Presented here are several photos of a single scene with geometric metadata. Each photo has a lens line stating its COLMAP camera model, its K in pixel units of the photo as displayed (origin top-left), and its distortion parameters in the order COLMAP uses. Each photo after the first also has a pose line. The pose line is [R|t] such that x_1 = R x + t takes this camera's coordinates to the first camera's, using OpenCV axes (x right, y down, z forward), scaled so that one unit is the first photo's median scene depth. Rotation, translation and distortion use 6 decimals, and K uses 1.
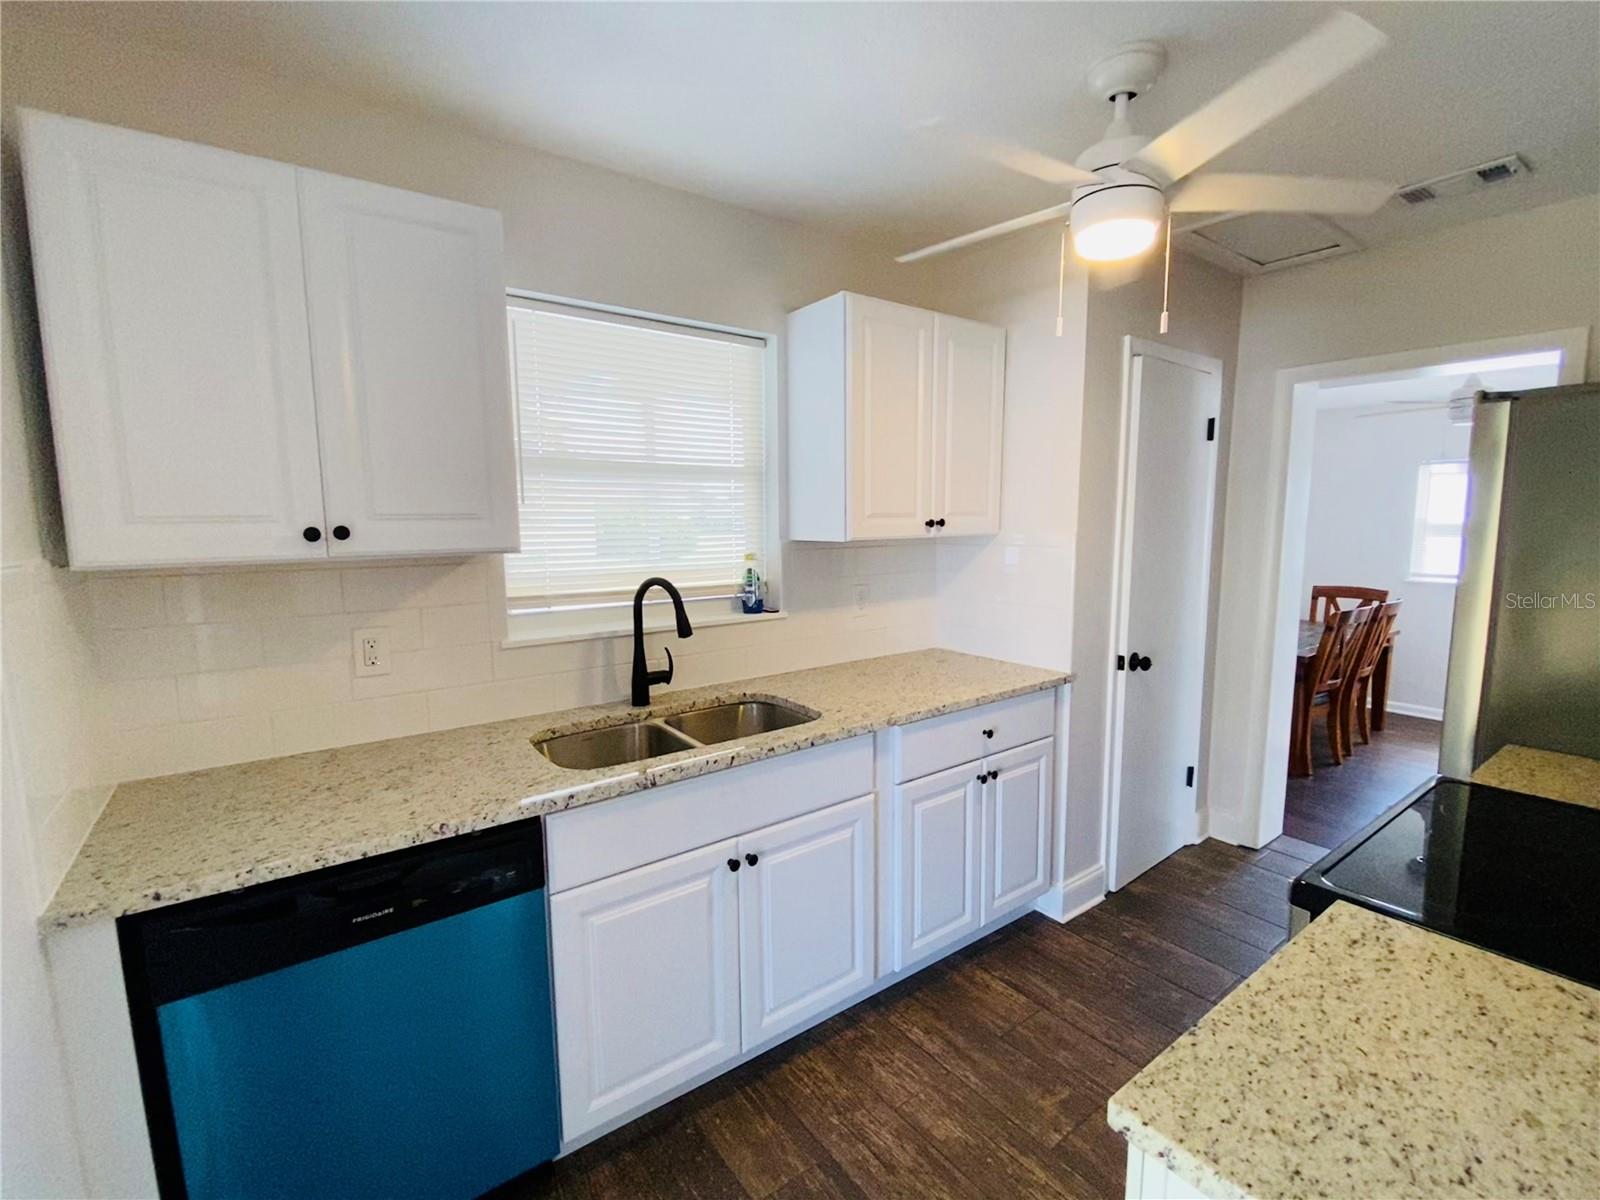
lens RADIAL K [[708.2, 0, 800.0], [0, 708.2, 600.0], [0, 0, 1]] dist [0.012732, -0.012406]
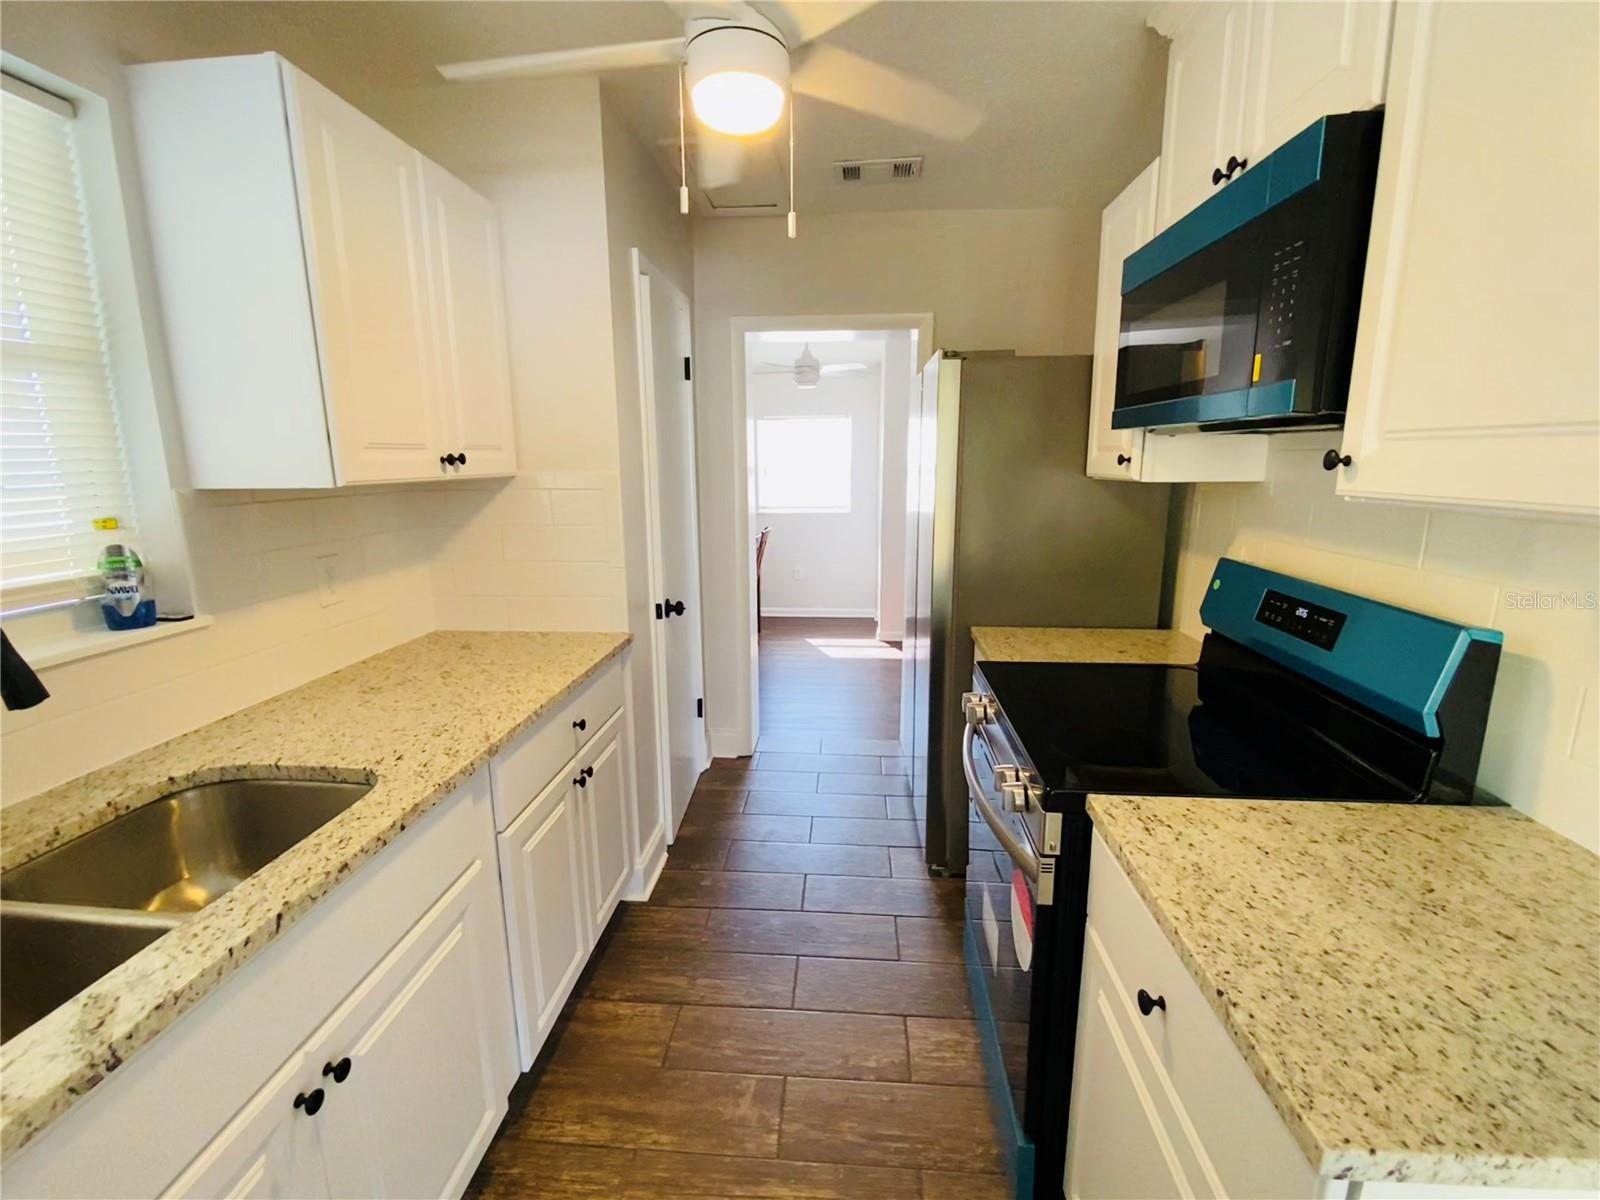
lens RADIAL K [[708.2, 0, 800.0], [0, 708.2, 600.0], [0, 0, 1]] dist [0.012732, -0.012406]
pose [[0.656447, -0.144970, 0.740311, -0.154927], [0.090372, 0.989406, 0.113614, -0.021242], [-0.748939, -0.007678, 0.662594, 0.306865]]
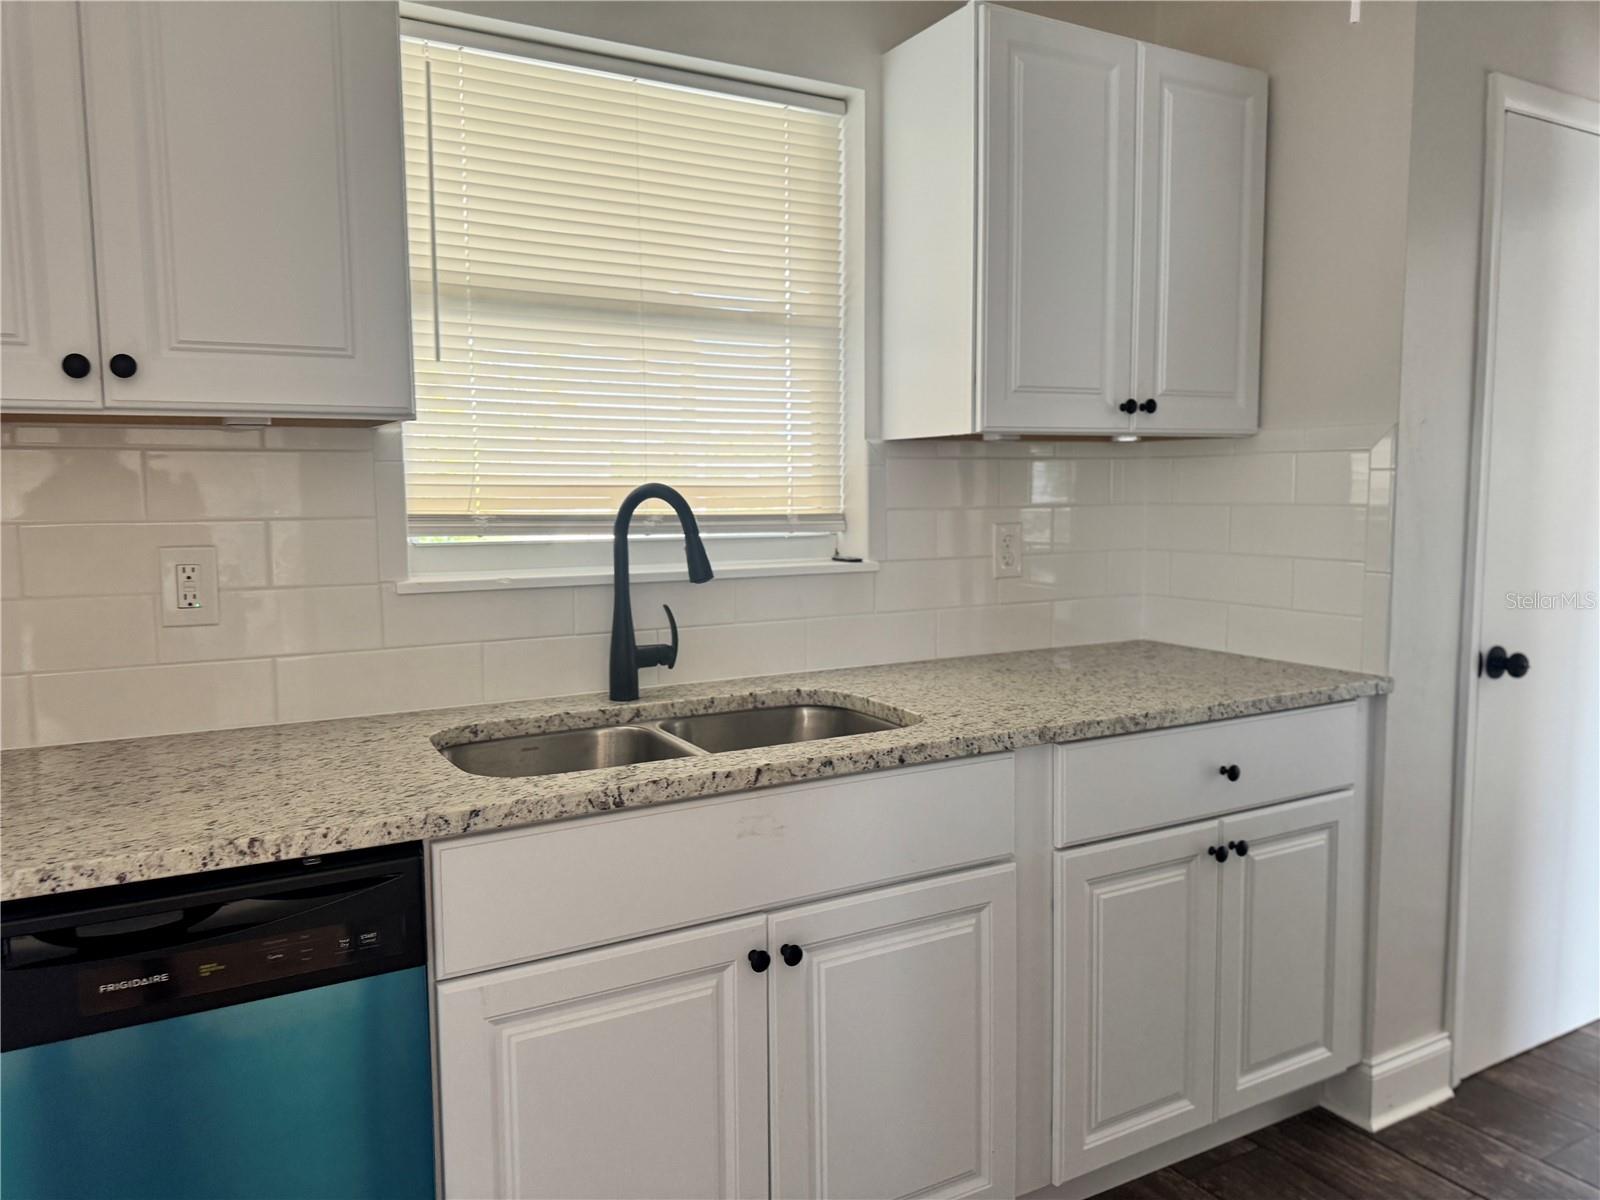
lens RADIAL K [[1133.4, 0, 793.9], [0, 1133.4, 595.5], [0, 0, 1]] dist [0.050786, -0.056218]
pose [[0.992007, 0.014023, -0.125398, 0.038157], [-0.016612, 0.999669, -0.019621, 0.077646], [0.125082, 0.021547, 0.991912, 0.066082]]
